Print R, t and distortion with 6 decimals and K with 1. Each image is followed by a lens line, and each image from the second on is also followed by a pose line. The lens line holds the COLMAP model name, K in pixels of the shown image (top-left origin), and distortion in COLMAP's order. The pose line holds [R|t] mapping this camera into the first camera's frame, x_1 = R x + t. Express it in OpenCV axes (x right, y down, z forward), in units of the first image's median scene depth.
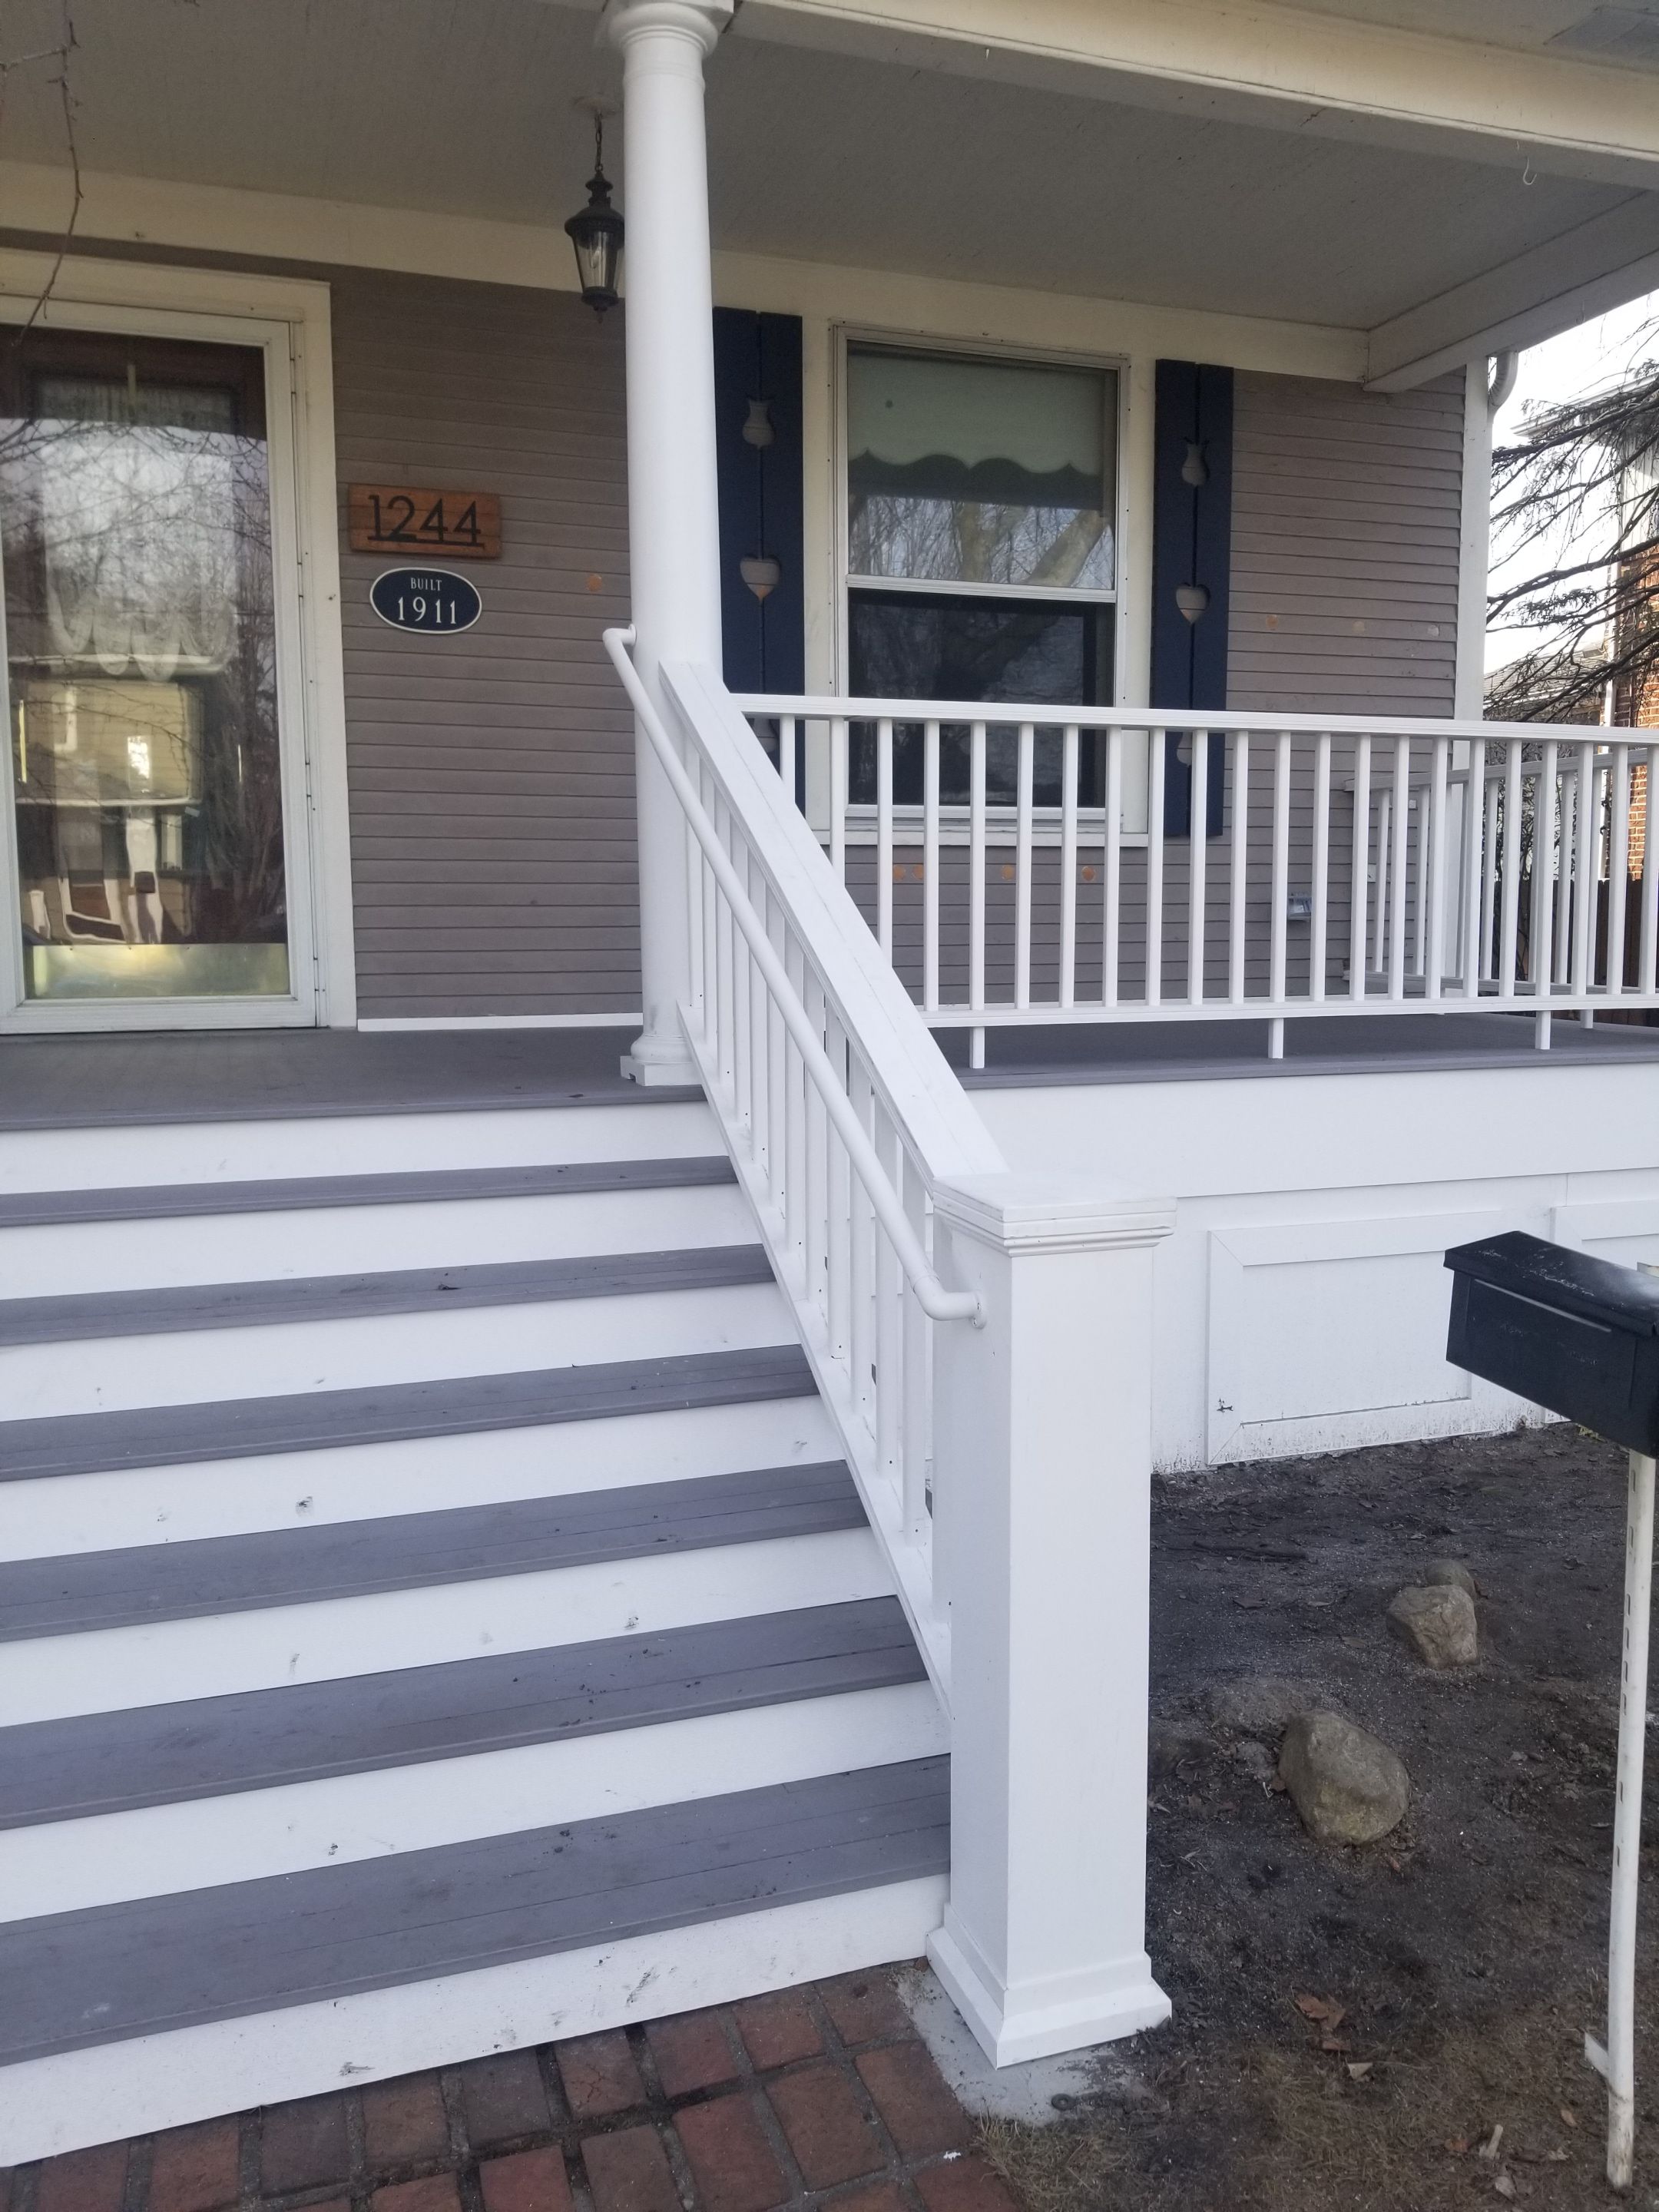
lens RADIAL K [[1740.5, 0, 880.7], [0, 1740.5, 1100.6], [0, 0, 1]] dist [0.053334, -0.089109]
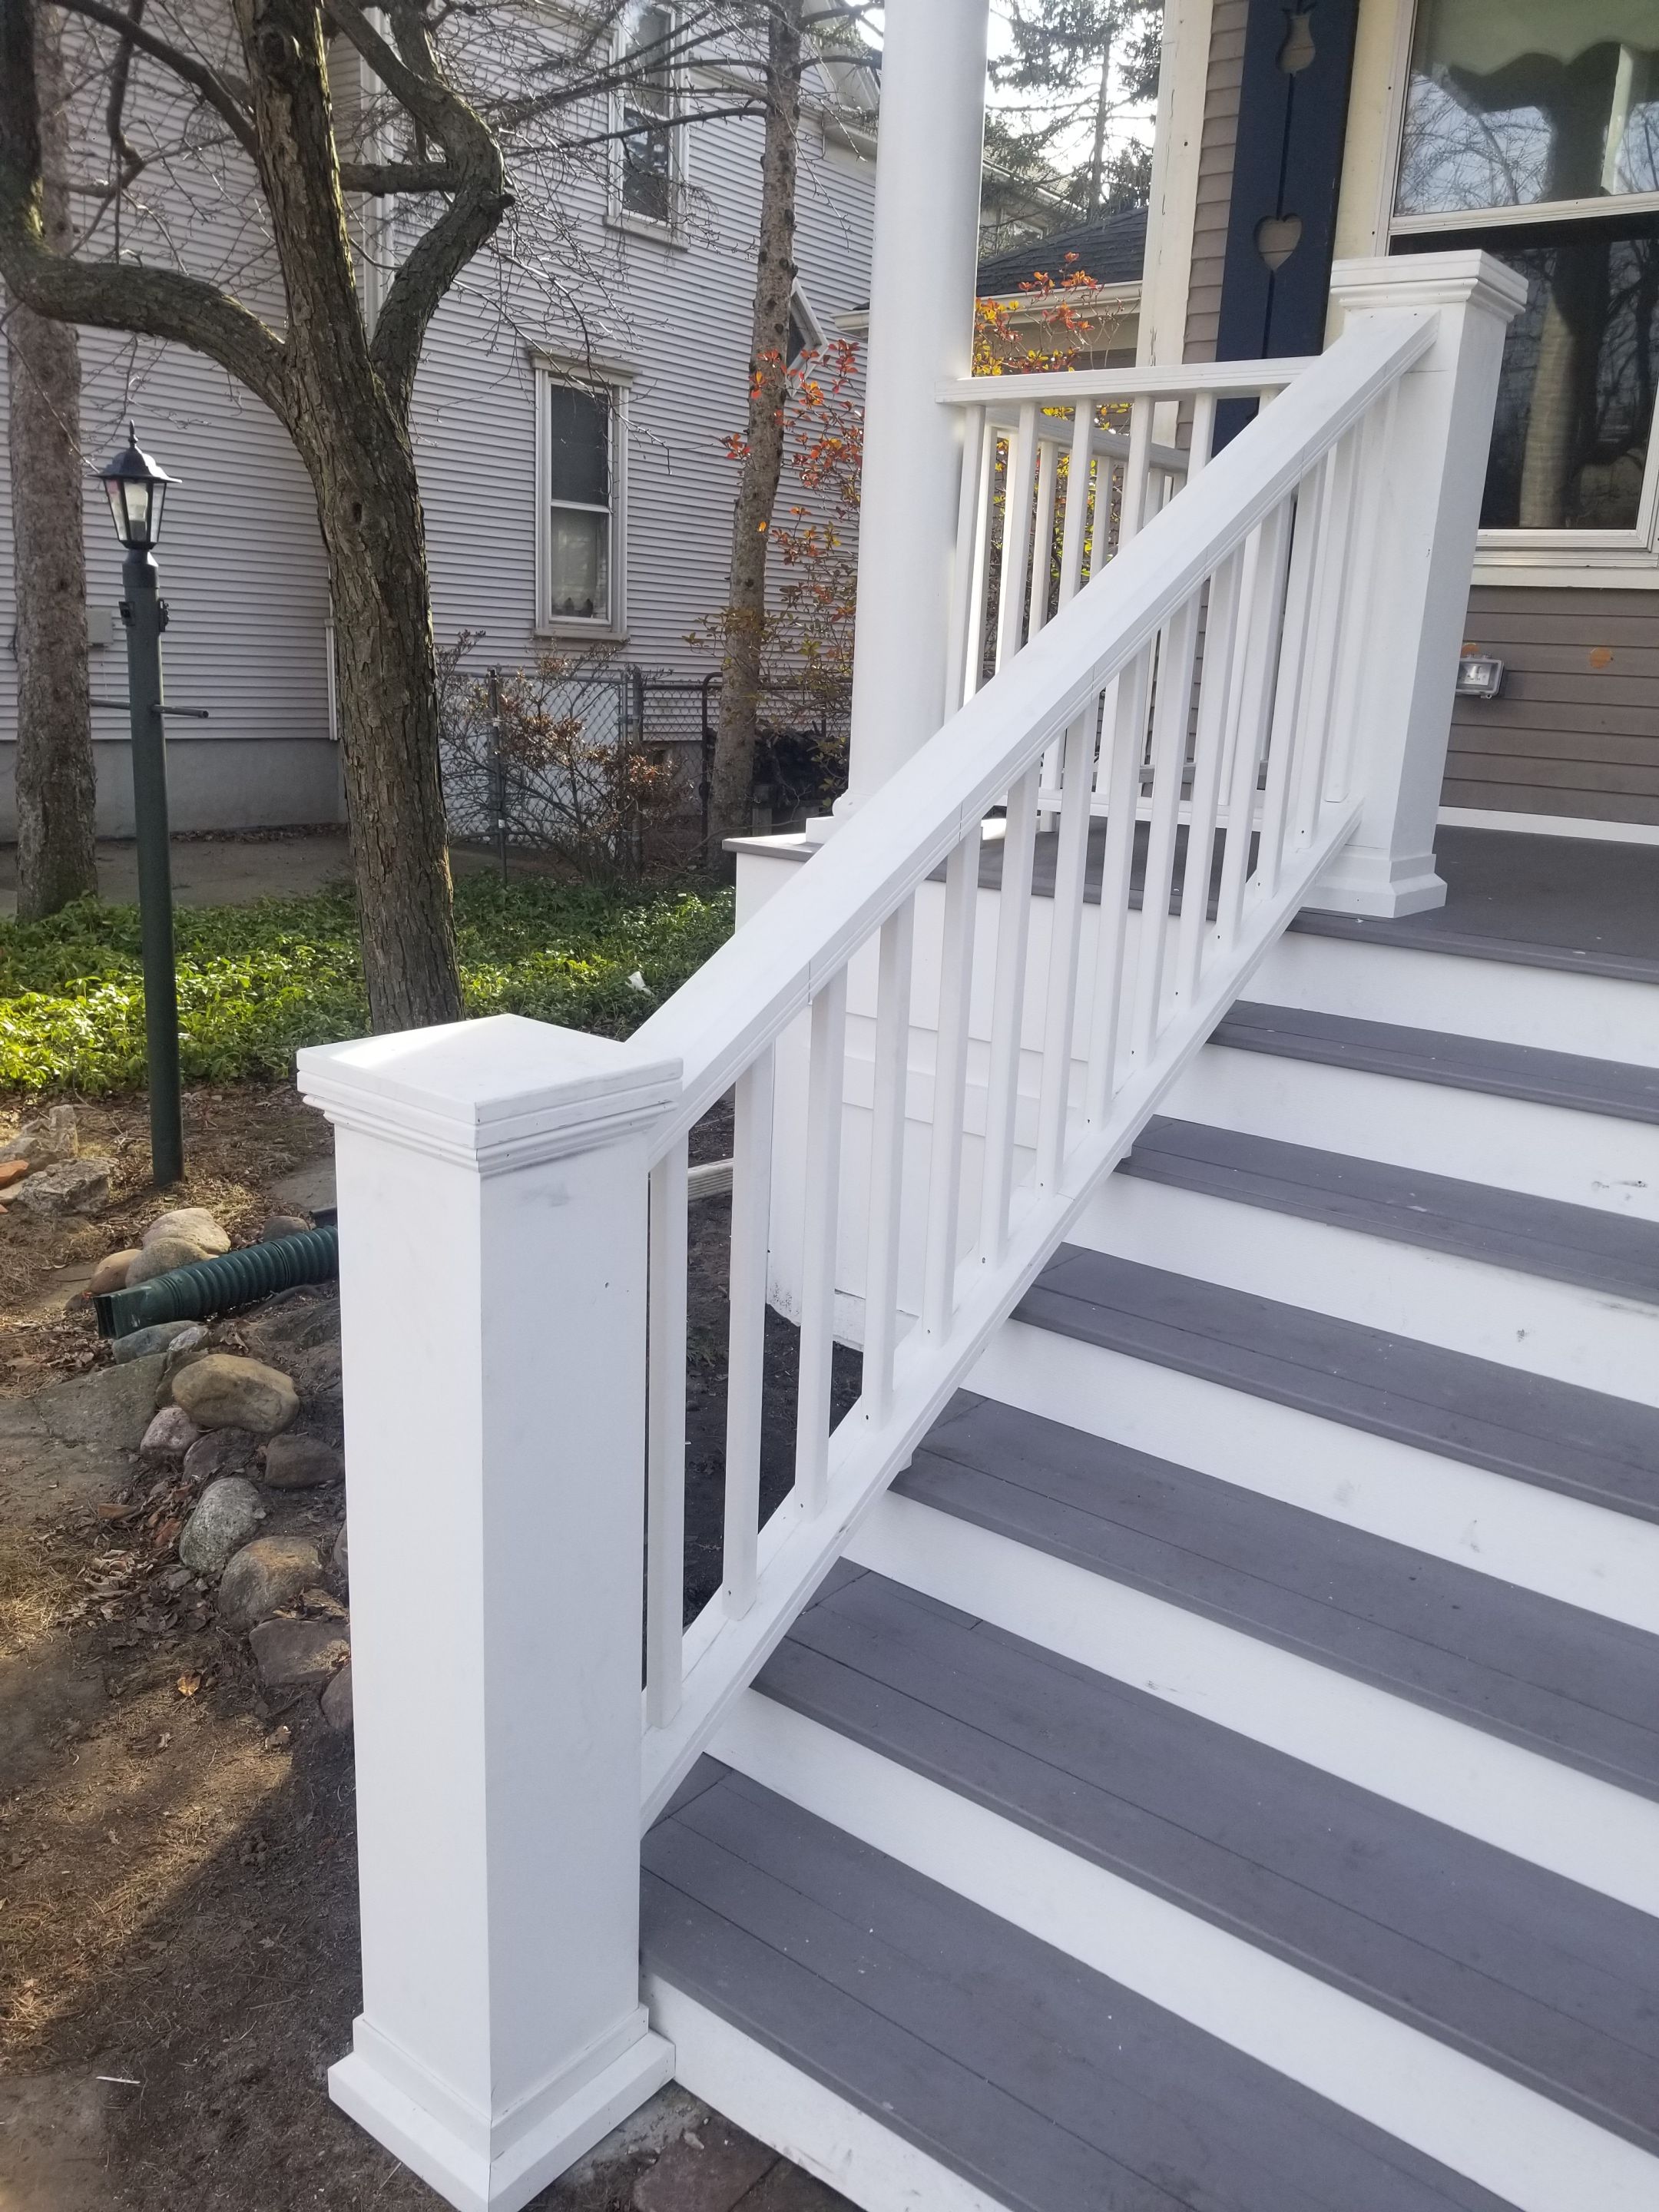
lens RADIAL K [[1728.0, 0, 849.1], [0, 1728.0, 1099.8], [0, 0, 1]] dist [0.041942, -0.089446]
pose [[0.532336, 0.241456, -0.811368, -0.103724], [-0.142272, 0.970345, 0.195422, -0.027048], [0.834492, 0.011405, 0.550902, 0.257661]]
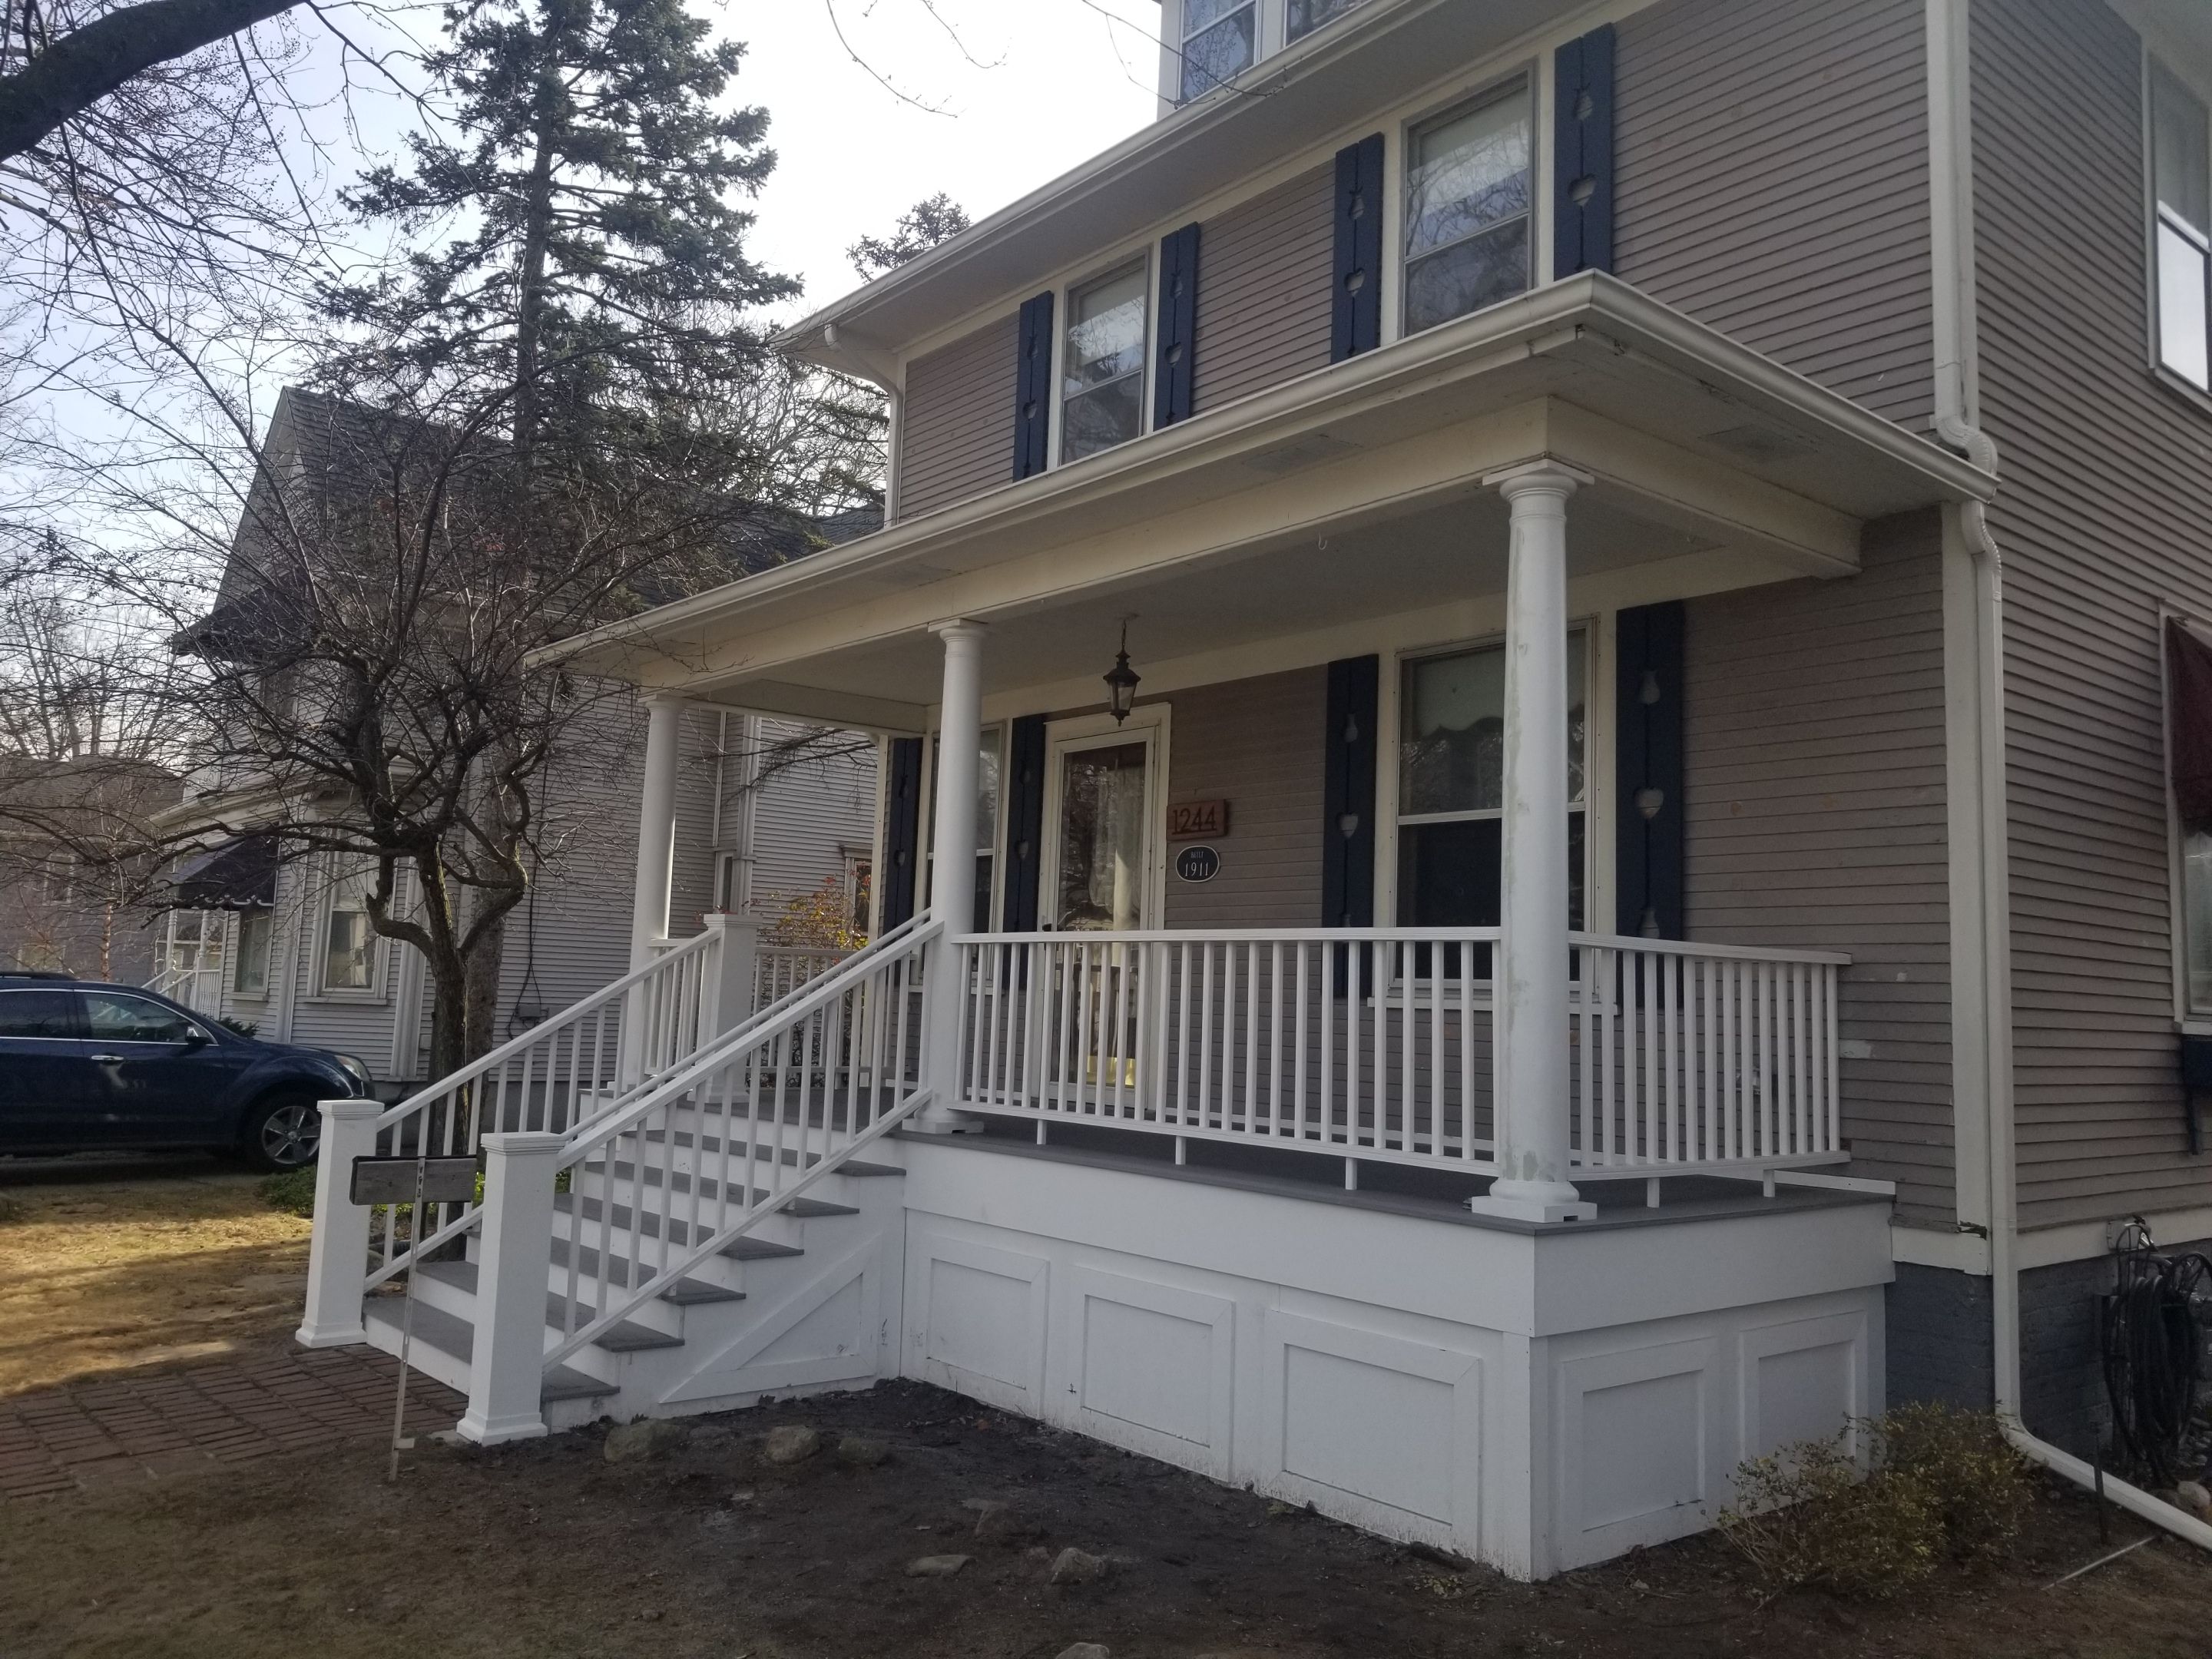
lens RADIAL K [[1718.6, 0, 1065.9], [0, 1718.6, 795.2], [0, 0, 1]] dist [0.054467, -0.077190]
pose [[0.327427, -0.099240, -0.939650, 1.943907], [-0.135100, 0.979334, -0.150507, -0.119766], [0.935168, 0.176227, 0.307254, 0.522282]]
